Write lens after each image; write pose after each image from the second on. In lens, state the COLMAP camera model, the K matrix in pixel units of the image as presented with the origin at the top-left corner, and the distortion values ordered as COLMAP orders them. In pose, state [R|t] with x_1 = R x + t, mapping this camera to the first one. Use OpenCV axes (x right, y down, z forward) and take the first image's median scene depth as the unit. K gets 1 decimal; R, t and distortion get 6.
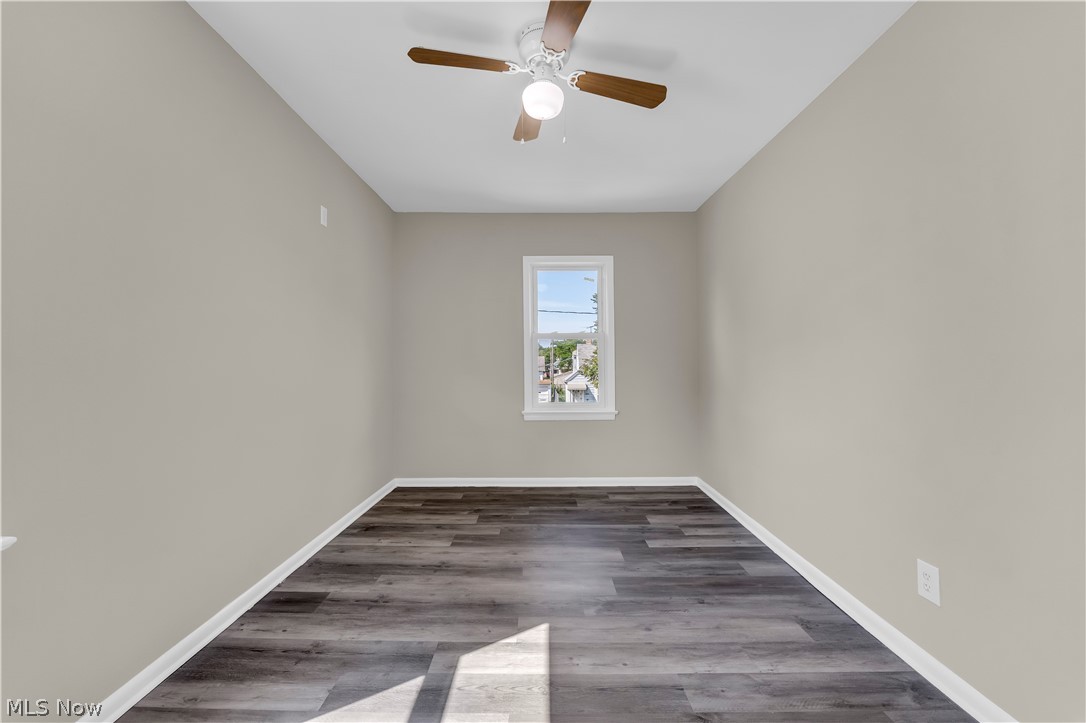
lens RADIAL K [[446.7, 0, 544.6], [0, 446.7, 361.8], [0, 0, 1]] dist [-0.000894, -0.000126]
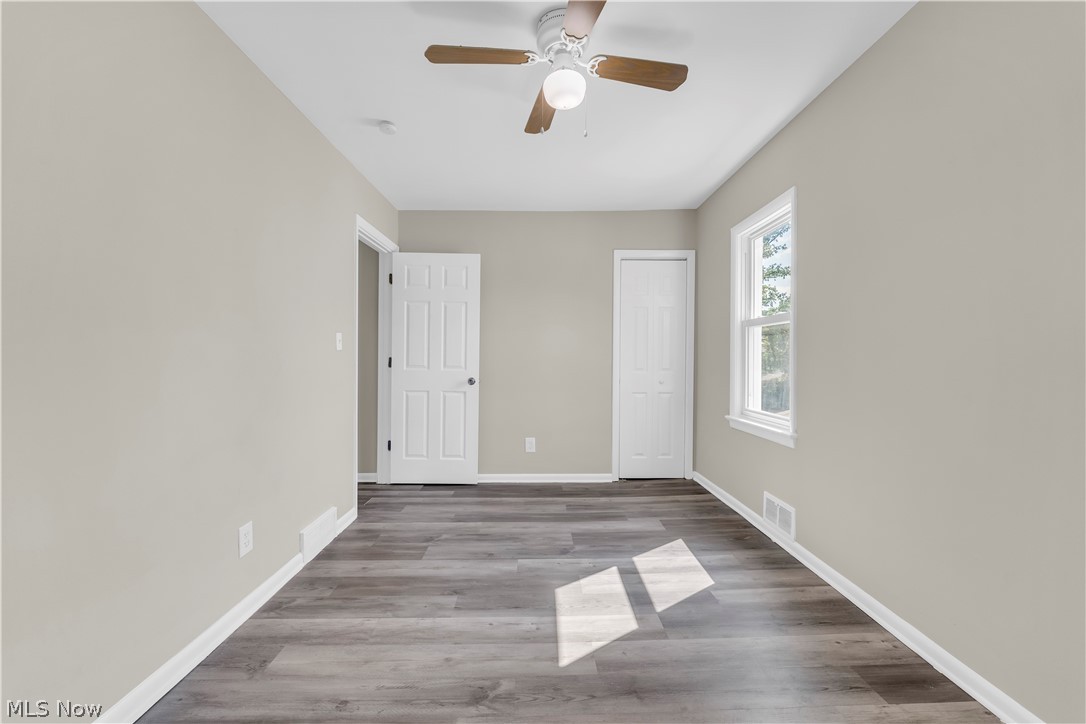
lens RADIAL K [[446.7, 0, 544.4], [0, 446.7, 359.9], [0, 0, 1]] dist [-0.000894, -0.000126]
pose [[-0.999939, 0.000480, -0.010994, 0.054422], [0.000399, 0.999973, 0.007308, -0.004654], [0.010997, 0.007303, -0.999913, 2.095295]]
